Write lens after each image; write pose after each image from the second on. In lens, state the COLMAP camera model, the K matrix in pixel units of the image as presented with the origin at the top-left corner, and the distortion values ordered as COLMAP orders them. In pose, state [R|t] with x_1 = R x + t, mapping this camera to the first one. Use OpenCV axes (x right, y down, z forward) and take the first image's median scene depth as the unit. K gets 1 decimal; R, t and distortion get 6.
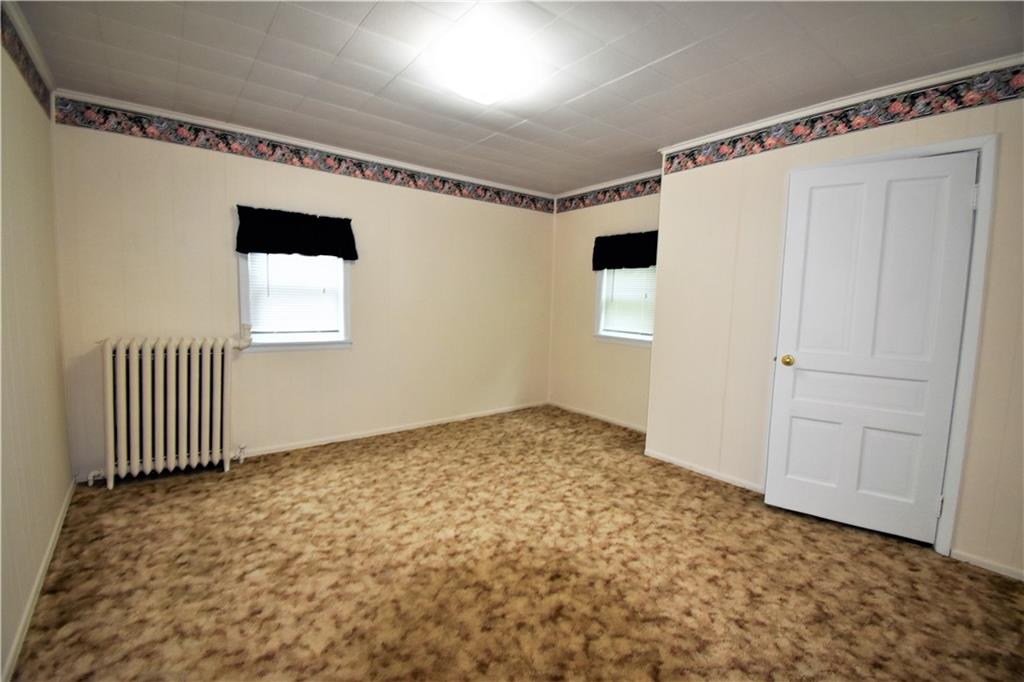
lens RADIAL K [[451.2, 0, 513.6], [0, 451.2, 341.5], [0, 0, 1]] dist [0.022367, -0.027610]
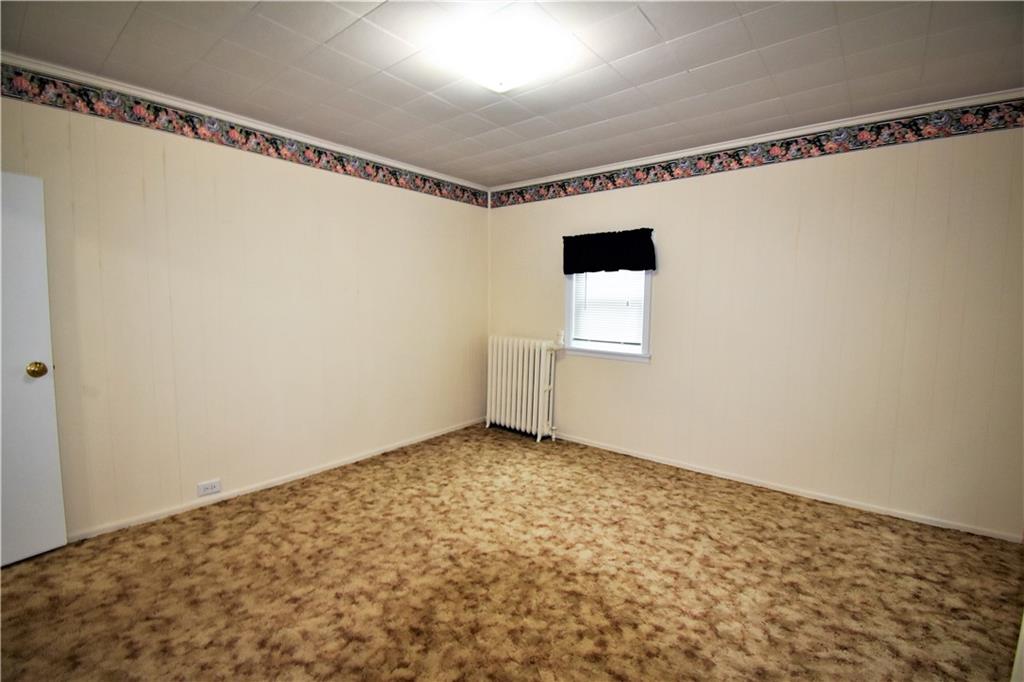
lens RADIAL K [[451.2, 0, 513.6], [0, 451.2, 341.5], [0, 0, 1]] dist [0.022367, -0.027610]
pose [[0.219488, 0.060644, -0.973729, 0.604806], [-0.102573, 0.993969, 0.038784, -0.045939], [0.970208, 0.091366, 0.224384, 0.613222]]
